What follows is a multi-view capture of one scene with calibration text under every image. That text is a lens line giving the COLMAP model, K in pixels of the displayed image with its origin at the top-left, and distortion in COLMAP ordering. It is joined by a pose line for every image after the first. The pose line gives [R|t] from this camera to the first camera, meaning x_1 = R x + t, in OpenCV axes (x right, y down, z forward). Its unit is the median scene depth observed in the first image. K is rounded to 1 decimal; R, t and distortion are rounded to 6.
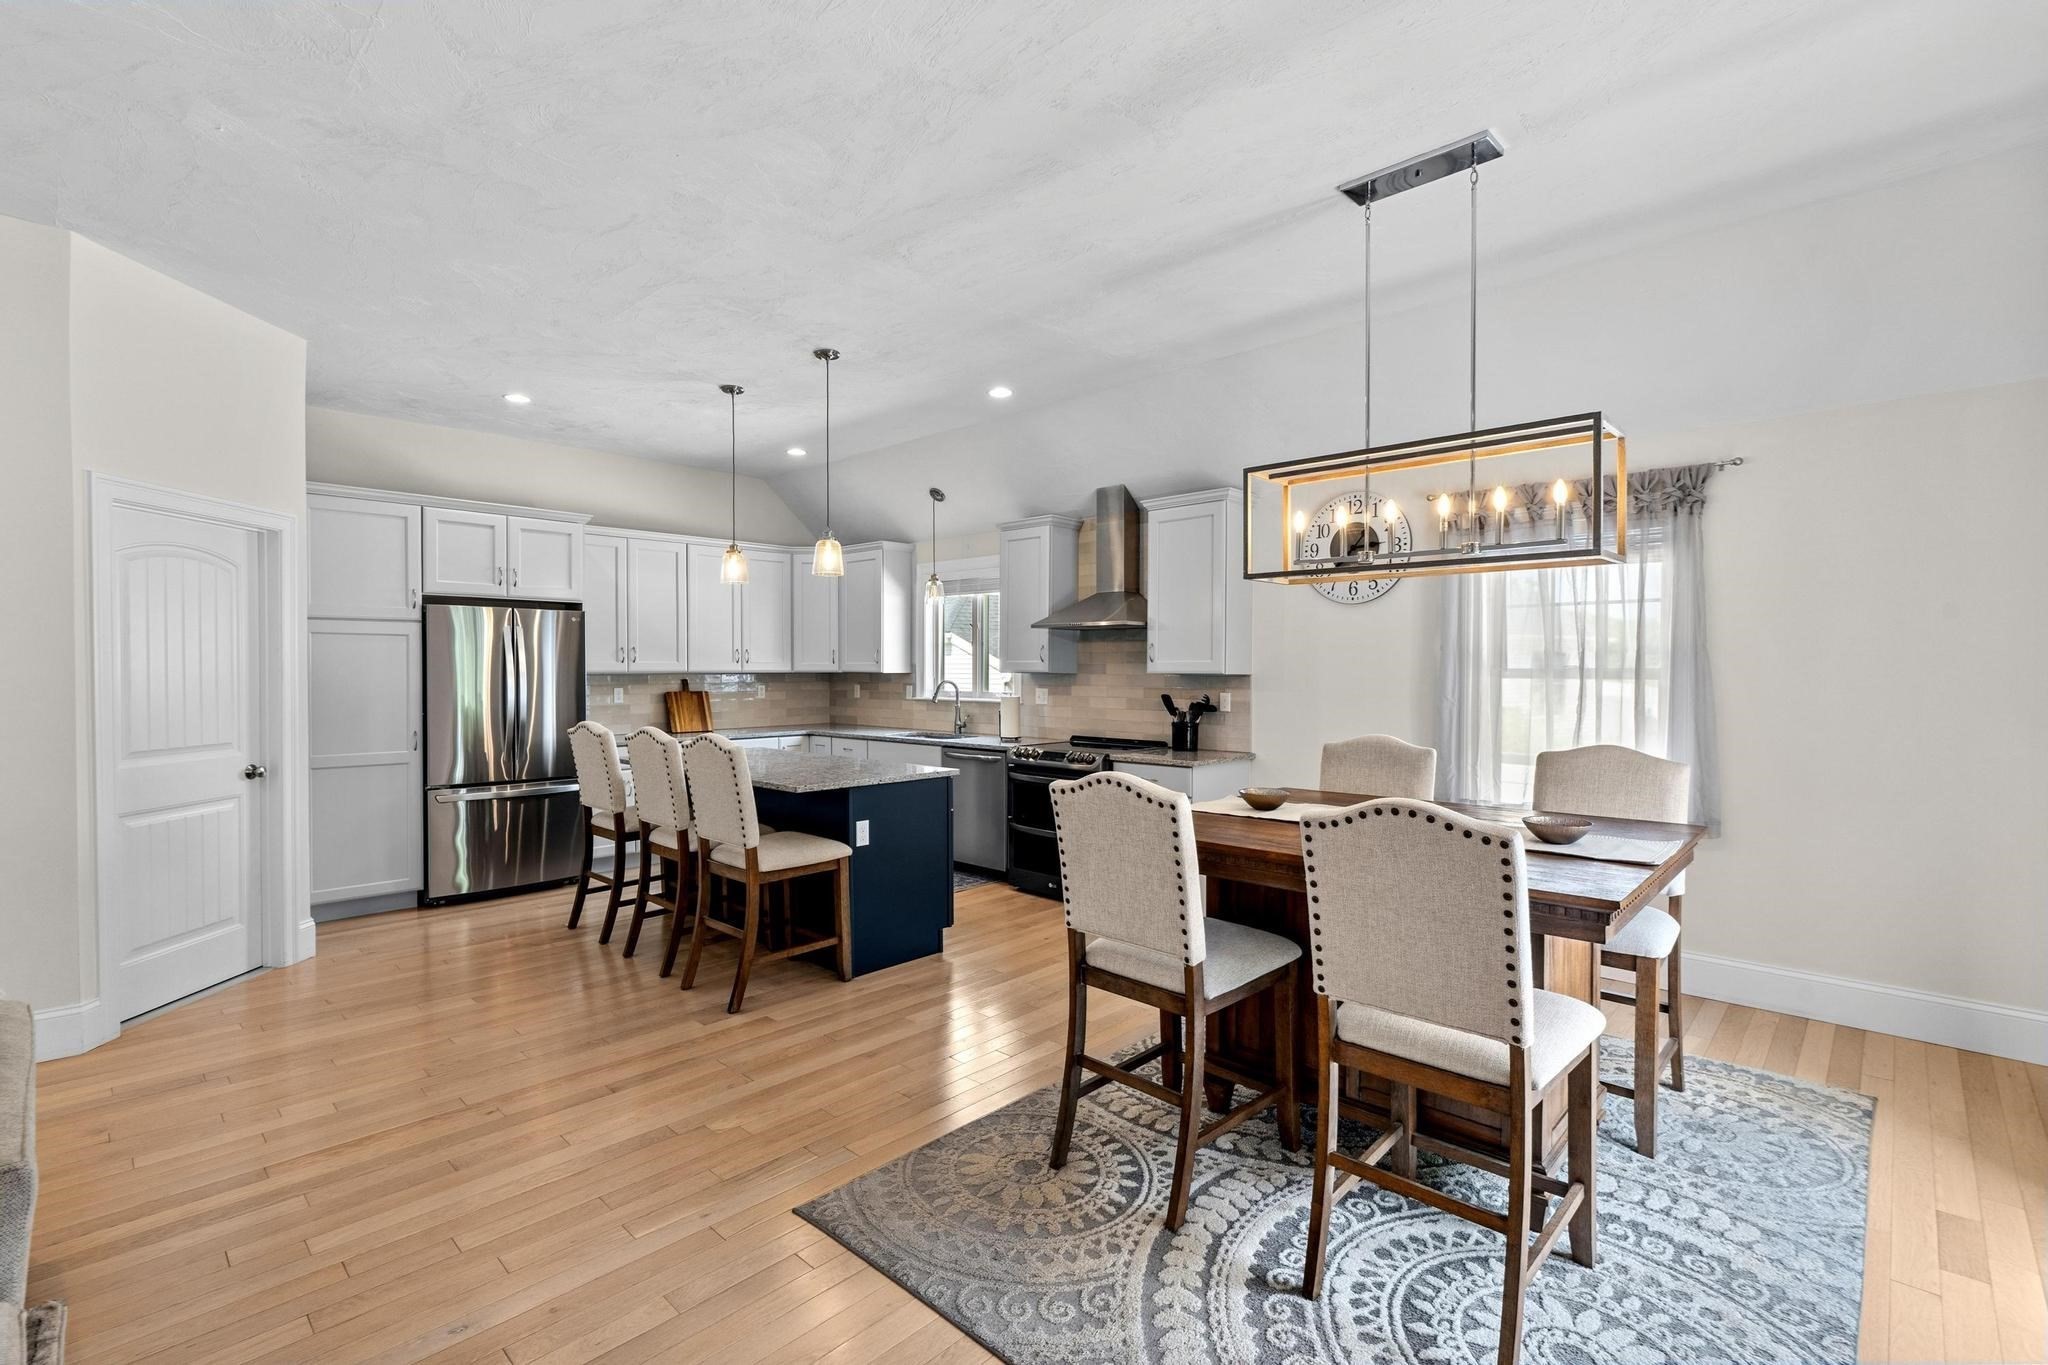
lens RADIAL K [[927.9, 0, 1006.3], [0, 927.9, 675.2], [0, 0, 1]] dist [-0.013353, 0.003969]
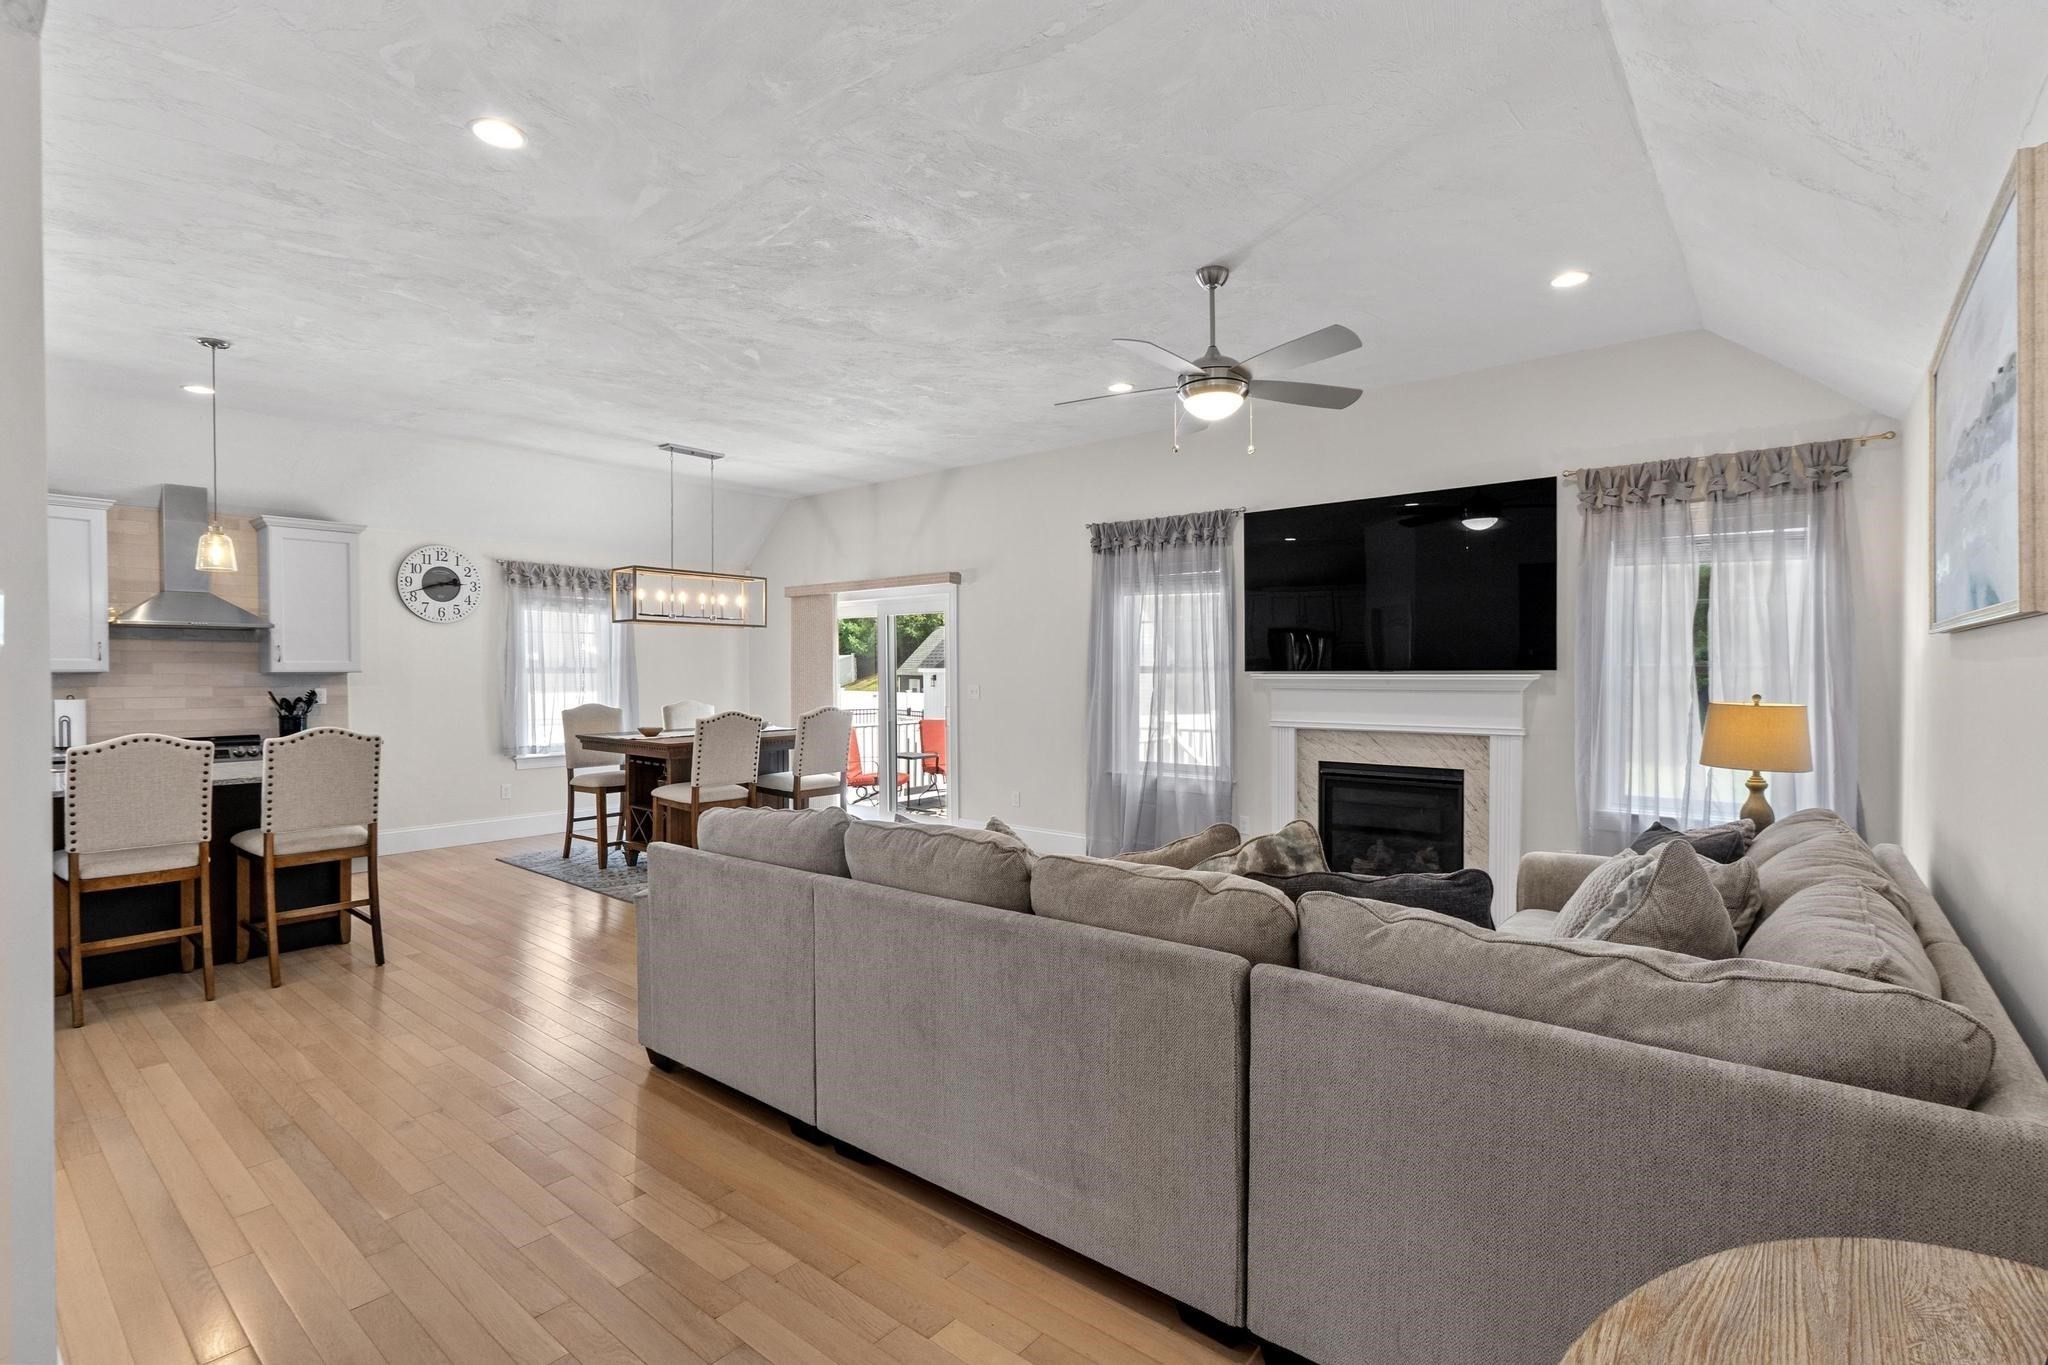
lens RADIAL K [[927.9, 0, 1004.0], [0, 927.9, 686.6], [0, 0, 1]] dist [-0.013353, 0.003969]
pose [[-0.086335, -0.017394, 0.996114, -1.019960], [0.008209, 0.999801, 0.018170, 0.002856], [-0.996232, 0.009746, -0.086175, 0.227914]]
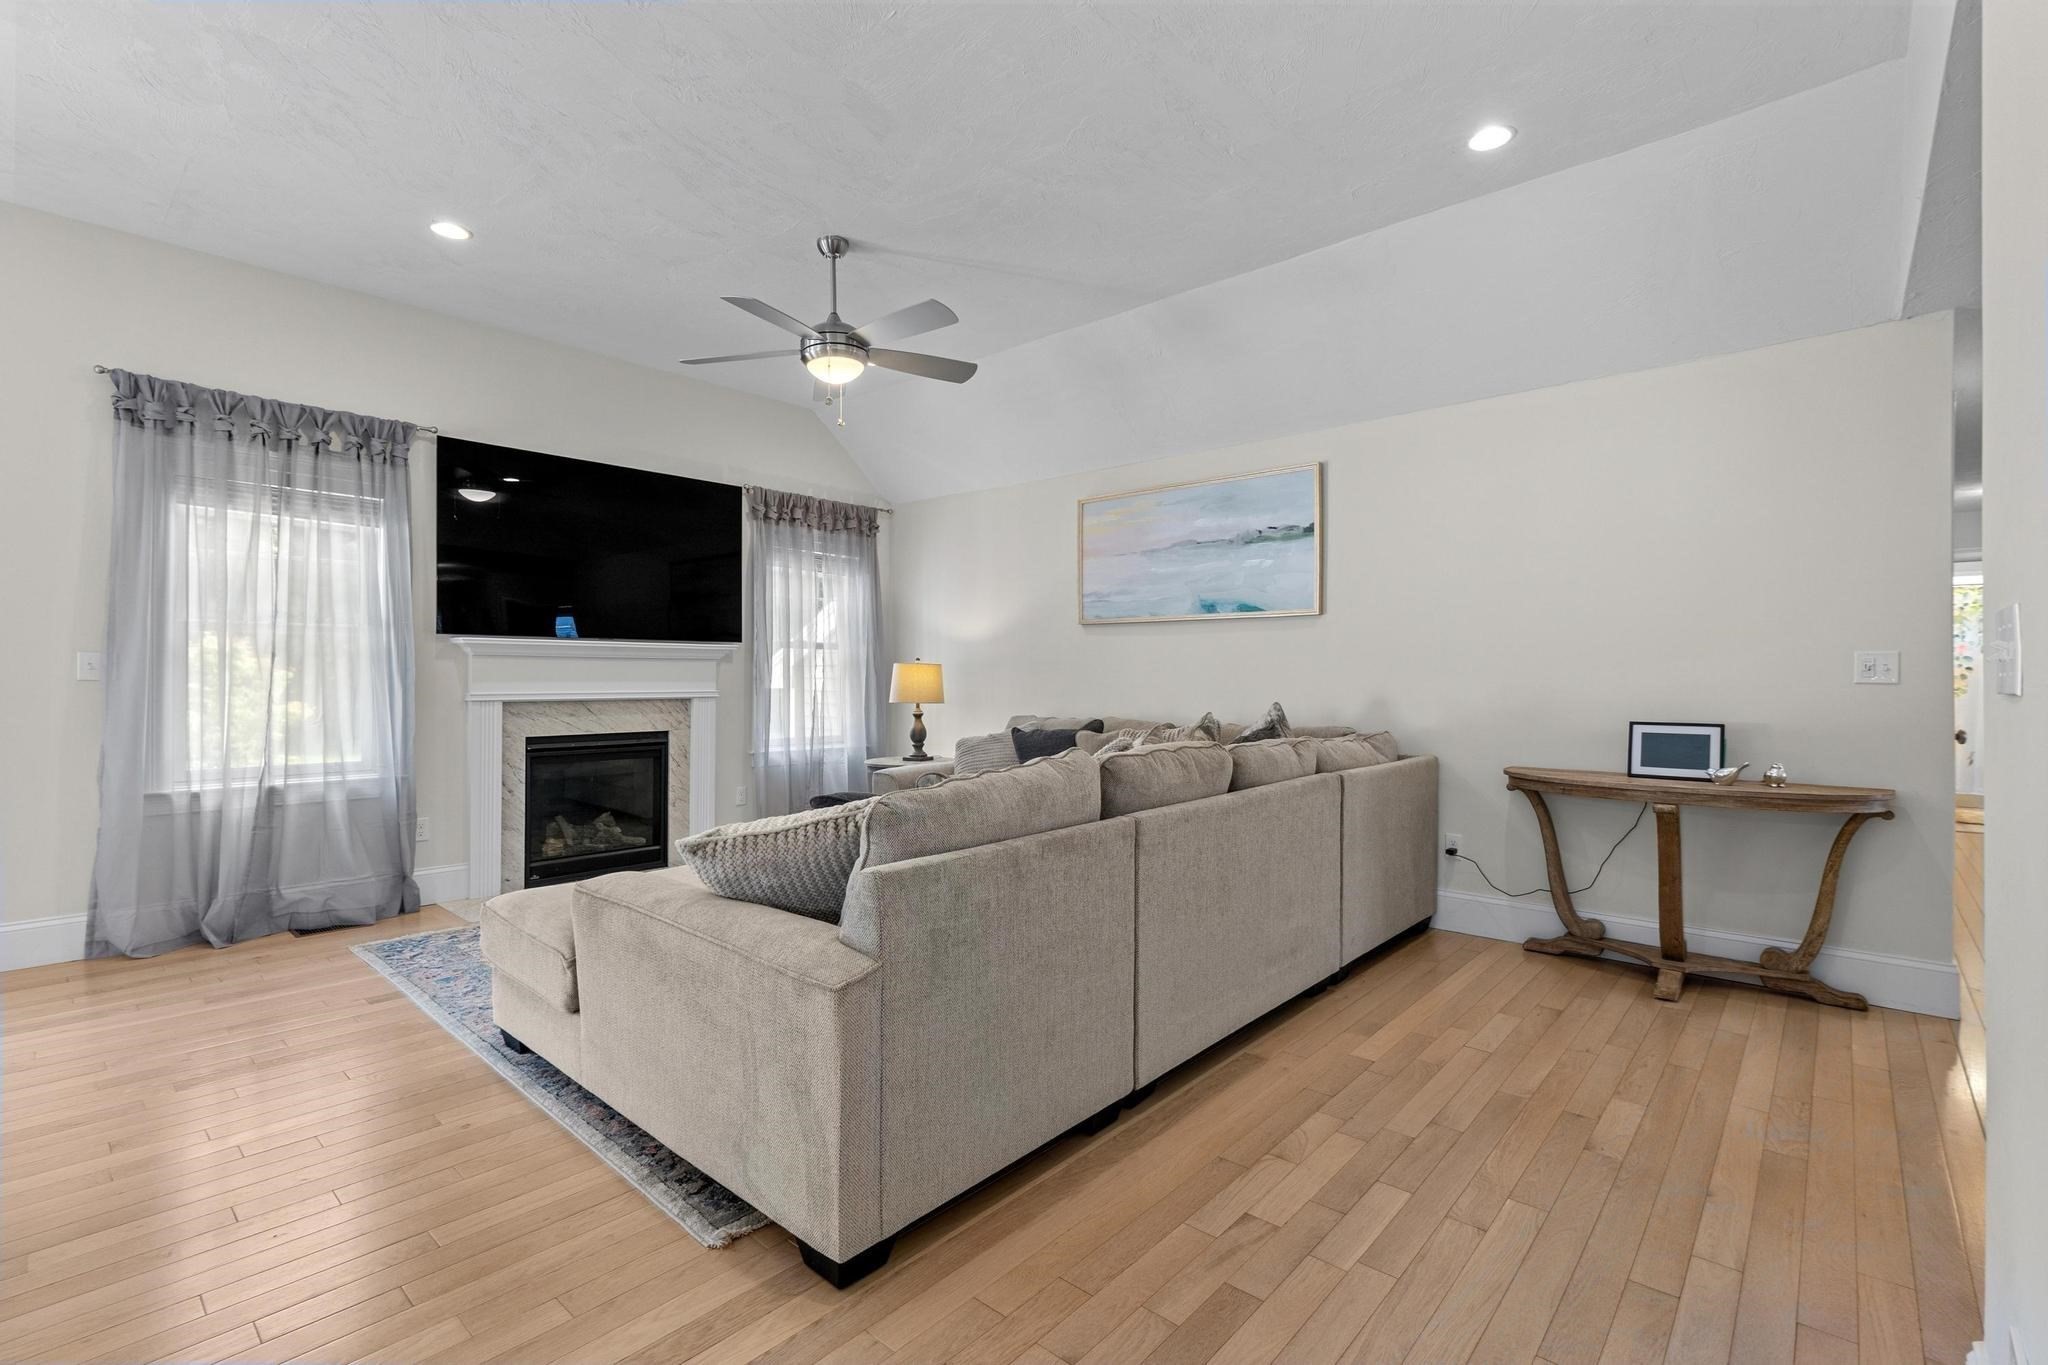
lens RADIAL K [[927.9, 0, 990.2], [0, 927.9, 667.5], [0, 0, 1]] dist [-0.013353, 0.003969]
pose [[-0.999669, -0.002095, -0.025659, -0.472774], [-0.002010, 0.999992, -0.003350, 0.039452], [0.025665, -0.003298, -0.999665, 0.710436]]
